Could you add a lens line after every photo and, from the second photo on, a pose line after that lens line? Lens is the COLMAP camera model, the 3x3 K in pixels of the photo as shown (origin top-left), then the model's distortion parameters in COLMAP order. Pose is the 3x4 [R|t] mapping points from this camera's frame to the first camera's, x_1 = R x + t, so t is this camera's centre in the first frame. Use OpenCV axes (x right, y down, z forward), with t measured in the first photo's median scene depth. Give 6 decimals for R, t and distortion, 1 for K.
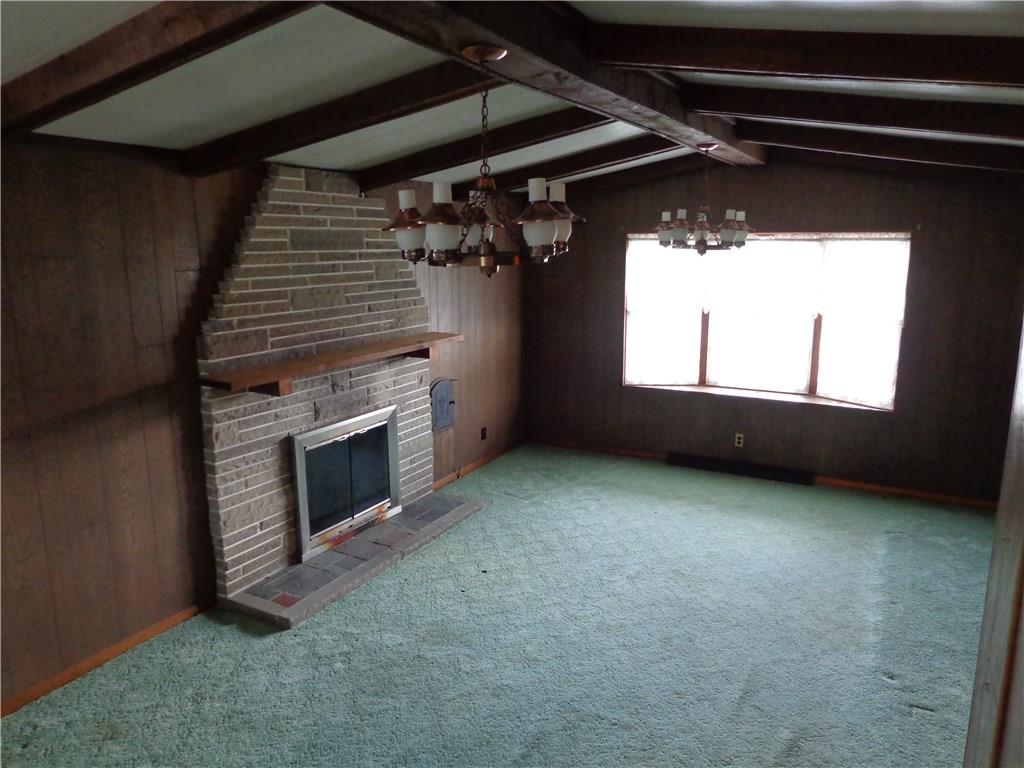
lens RADIAL K [[721.2, 0, 512.0], [0, 721.2, 384.0], [0, 0, 1]] dist [0.001423, 0.005269]
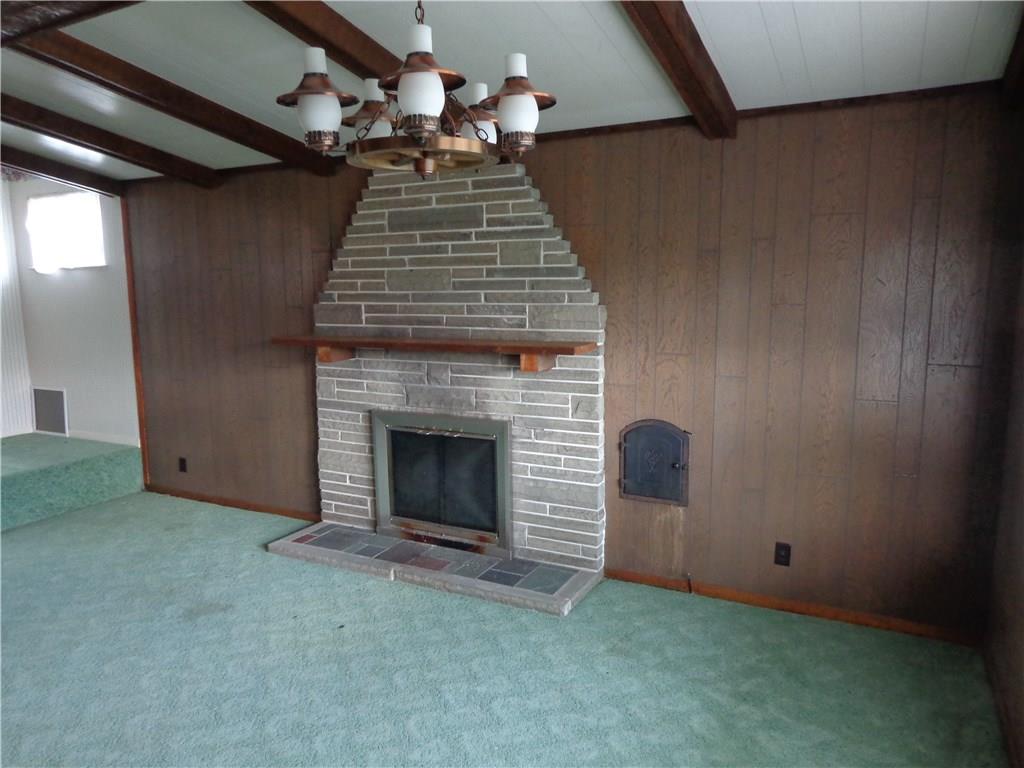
lens RADIAL K [[721.2, 0, 512.0], [0, 721.2, 384.0], [0, 0, 1]] dist [0.001423, 0.005269]
pose [[0.017852, 0.142144, -0.989685, 0.717218], [-0.182680, 0.973645, 0.136545, -0.140918], [0.983010, 0.178358, 0.043348, 1.119796]]
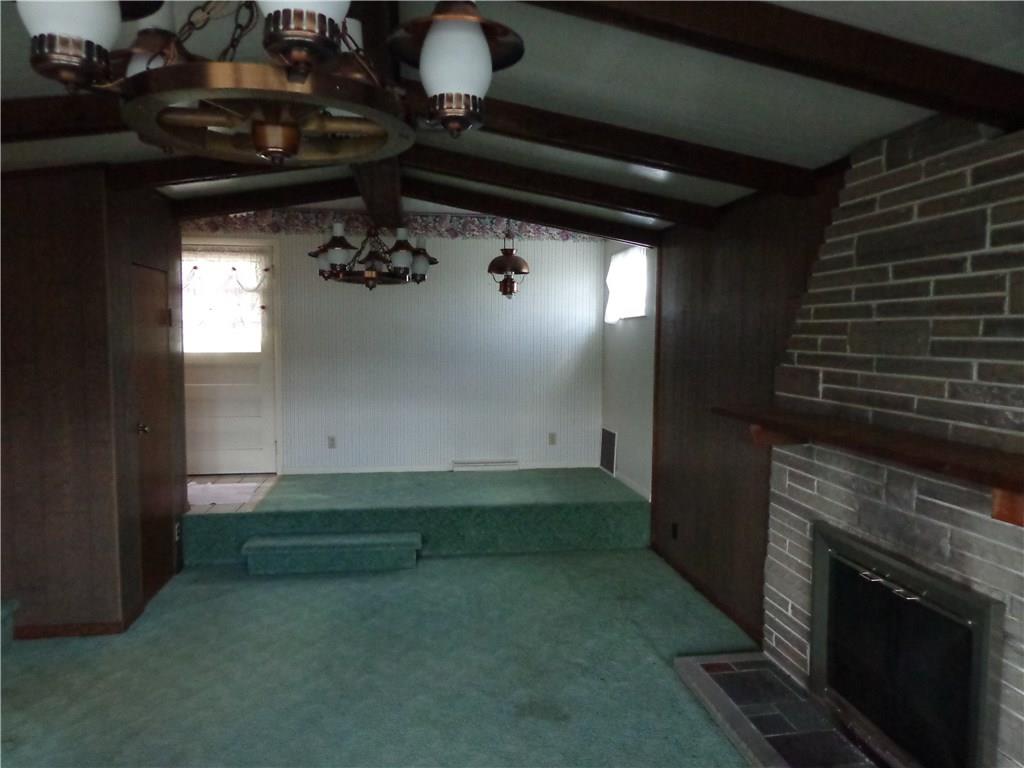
lens RADIAL K [[721.2, 0, 512.0], [0, 721.2, 384.0], [0, 0, 1]] dist [0.001423, 0.005269]
pose [[-0.796736, 0.042512, -0.602831, 0.366675], [-0.119795, 0.966618, 0.226494, -0.185556], [0.592336, 0.252672, -0.765046, 1.308997]]
